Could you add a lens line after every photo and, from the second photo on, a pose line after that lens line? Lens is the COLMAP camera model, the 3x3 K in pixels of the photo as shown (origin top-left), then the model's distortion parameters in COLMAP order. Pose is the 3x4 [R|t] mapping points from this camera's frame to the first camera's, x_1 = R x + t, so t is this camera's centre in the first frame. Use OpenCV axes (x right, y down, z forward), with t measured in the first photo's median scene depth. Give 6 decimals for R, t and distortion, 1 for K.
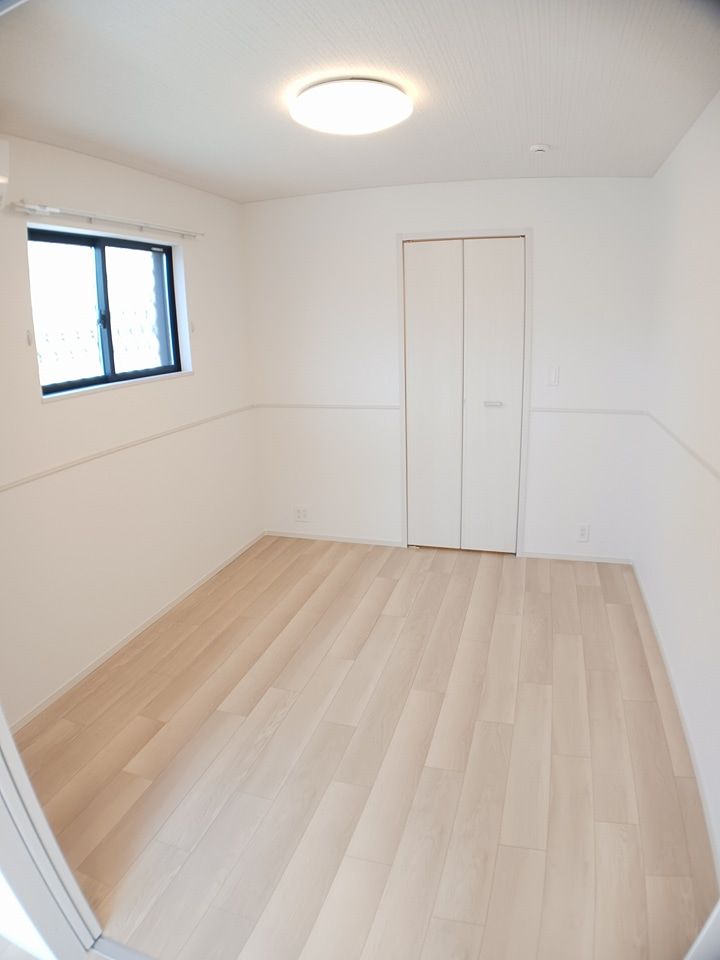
lens RADIAL K [[576.3, 0, 360.0], [0, 576.3, 480.0], [0, 0, 1]] dist [-0.201937, 0.027603]
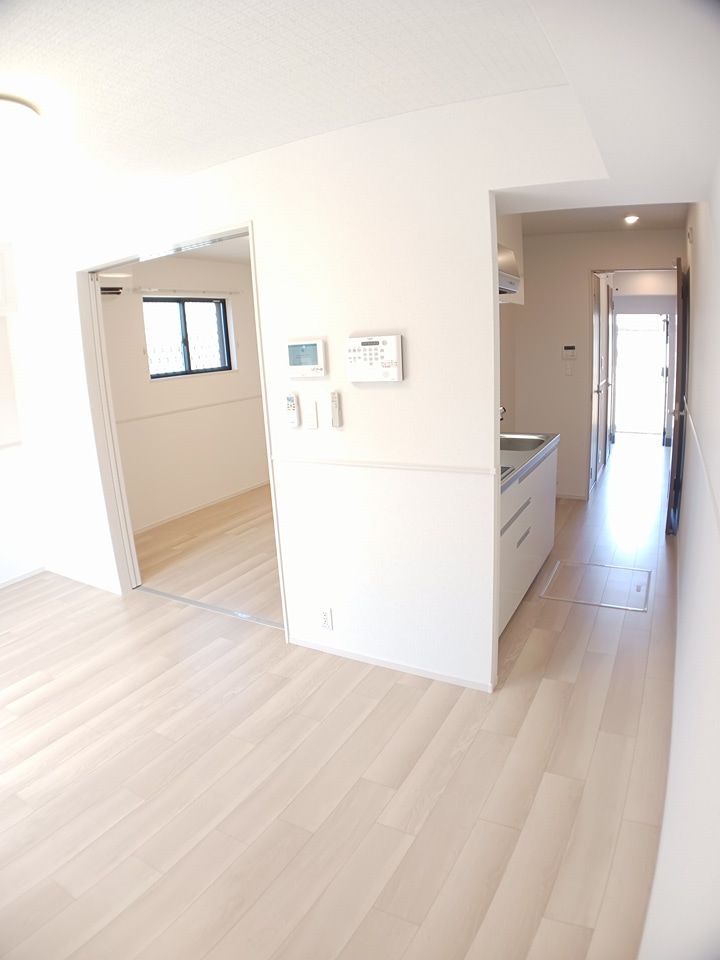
lens RADIAL K [[576.3, 0, 360.0], [0, 576.3, 480.0], [0, 0, 1]] dist [-0.201937, 0.027603]
pose [[0.978116, 0.022225, -0.206869, 0.531636], [-0.027379, 0.999381, -0.022081, 0.212135], [0.206250, 0.027262, 0.978119, -0.759275]]
